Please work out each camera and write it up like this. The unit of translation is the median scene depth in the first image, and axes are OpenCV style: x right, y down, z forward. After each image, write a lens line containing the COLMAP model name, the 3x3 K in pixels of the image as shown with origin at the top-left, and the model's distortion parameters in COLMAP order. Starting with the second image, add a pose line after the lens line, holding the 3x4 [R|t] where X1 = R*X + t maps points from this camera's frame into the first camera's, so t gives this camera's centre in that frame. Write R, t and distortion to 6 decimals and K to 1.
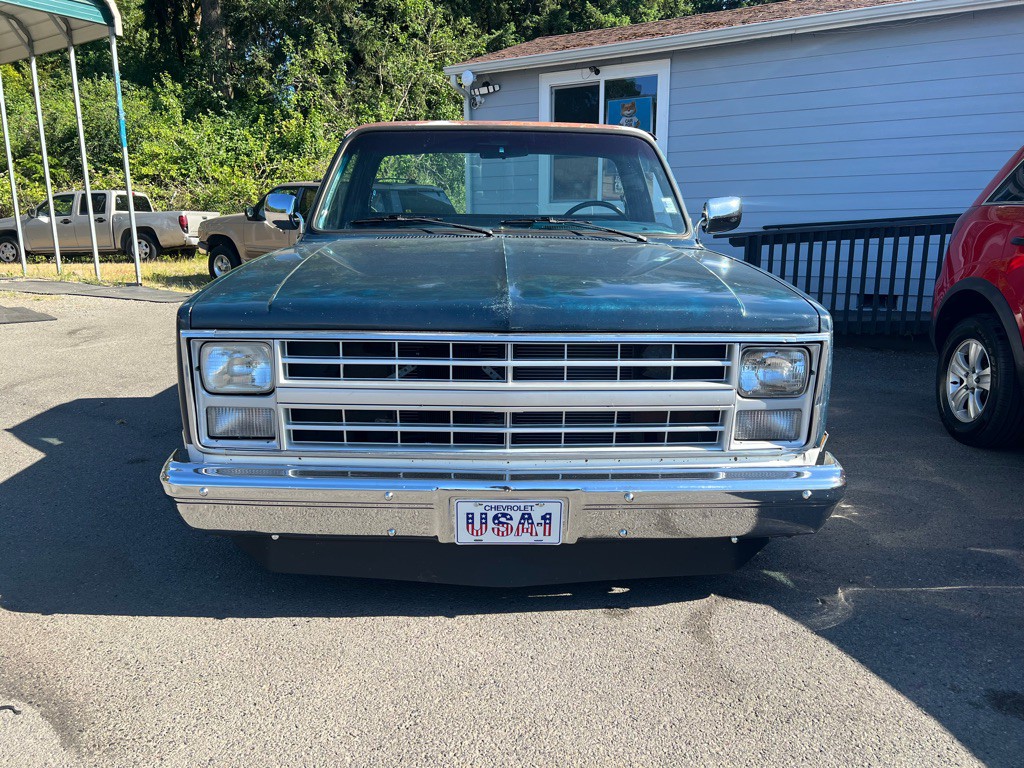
lens RADIAL K [[772.1, 0, 521.8], [0, 772.1, 384.9], [0, 0, 1]] dist [0.046352, -0.054629]
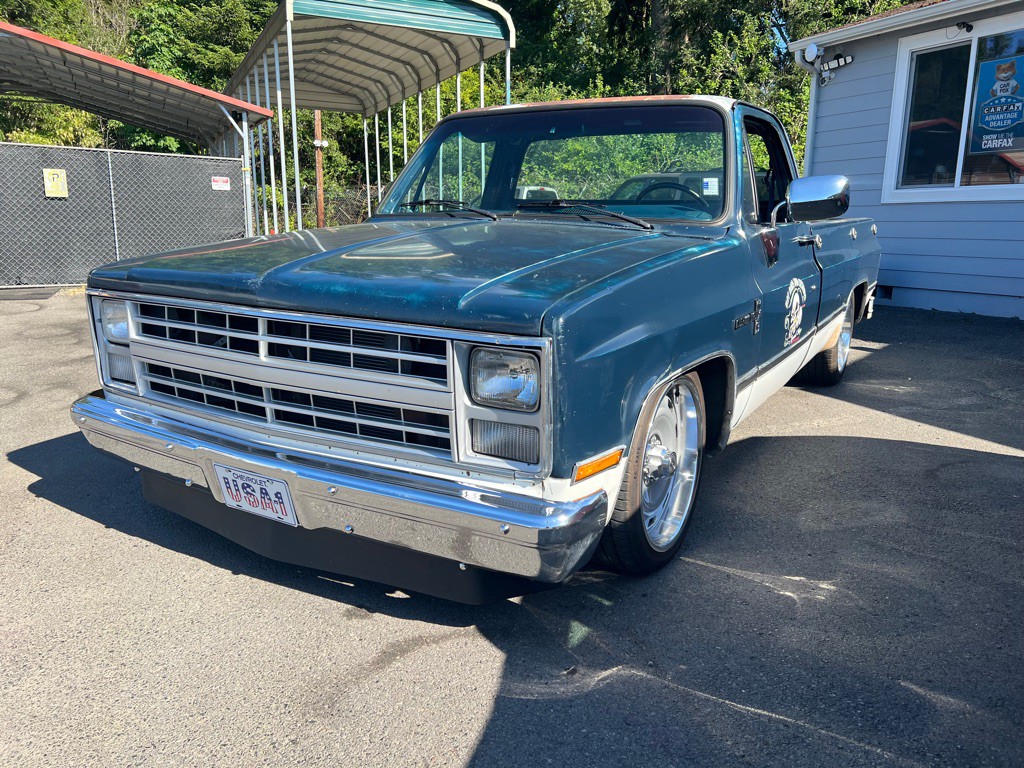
lens RADIAL K [[772.1, 0, 521.8], [0, 772.1, 384.9], [0, 0, 1]] dist [0.046352, -0.054629]
pose [[0.843581, 0.119818, -0.523463, 0.743626], [-0.115561, 0.992456, 0.040937, -0.044872], [0.524420, 0.025958, 0.851064, 0.285343]]
